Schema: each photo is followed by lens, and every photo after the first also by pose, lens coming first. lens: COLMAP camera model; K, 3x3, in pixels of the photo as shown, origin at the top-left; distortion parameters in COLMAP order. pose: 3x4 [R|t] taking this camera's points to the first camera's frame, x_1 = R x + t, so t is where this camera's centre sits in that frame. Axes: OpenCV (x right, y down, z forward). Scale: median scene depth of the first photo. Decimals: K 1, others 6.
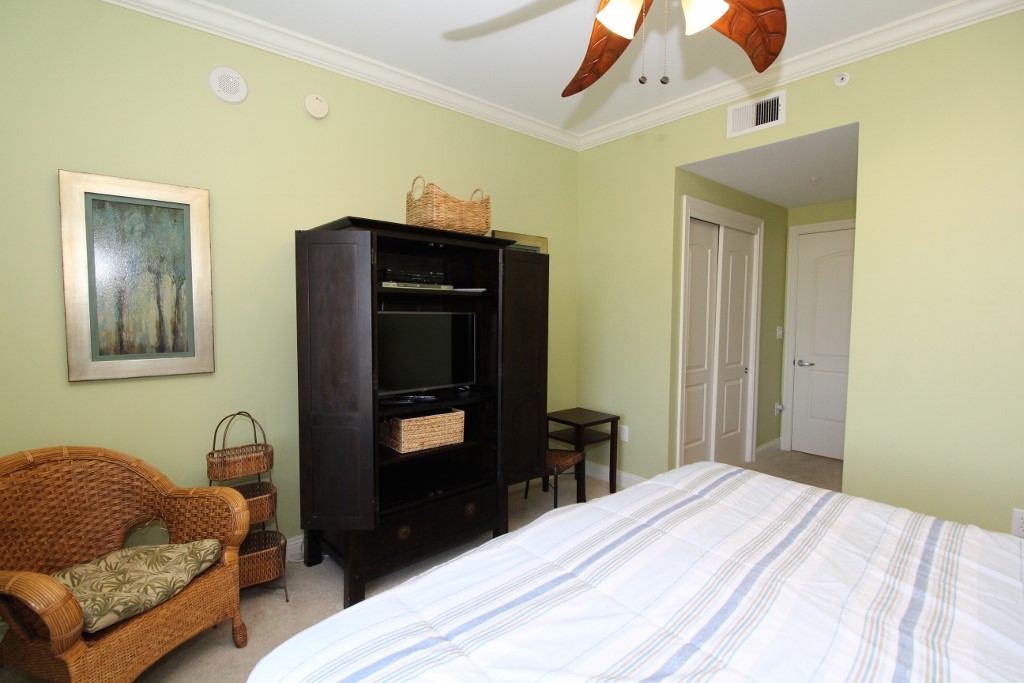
lens RADIAL K [[477.2, 0, 512.4], [0, 477.2, 343.1], [0, 0, 1]] dist [0.000862, -0.012707]
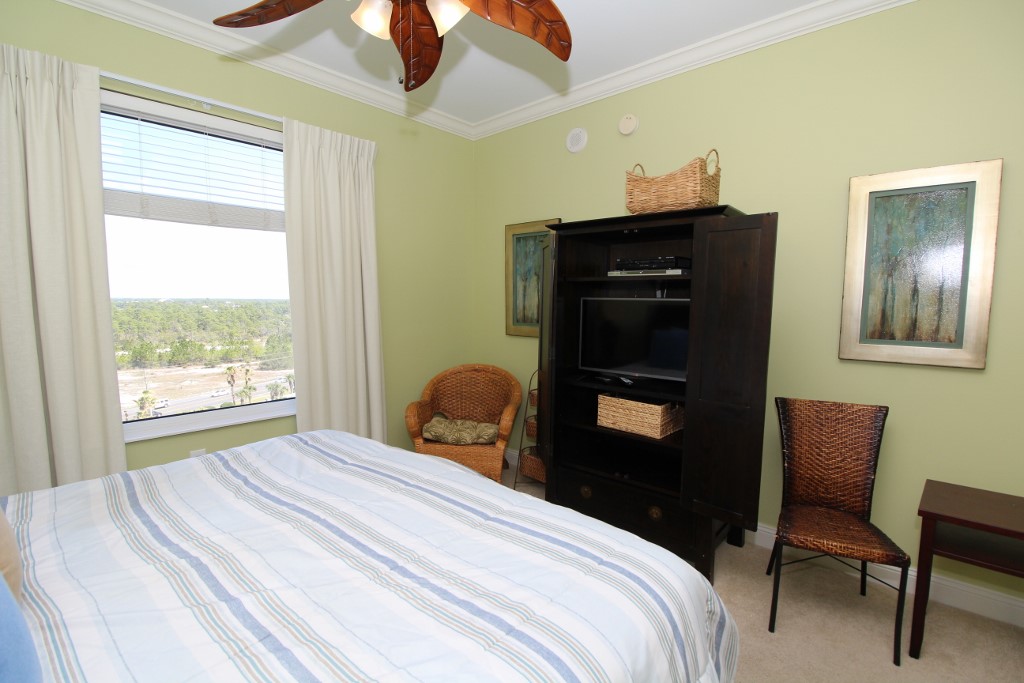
lens RADIAL K [[477.2, 0, 512.4], [0, 477.2, 343.1], [0, 0, 1]] dist [0.000862, -0.012707]
pose [[0.122976, 0.085682, -0.988704, 0.810107], [-0.071270, 0.994456, 0.077316, -0.030452], [0.989847, 0.060957, 0.128401, 0.628028]]
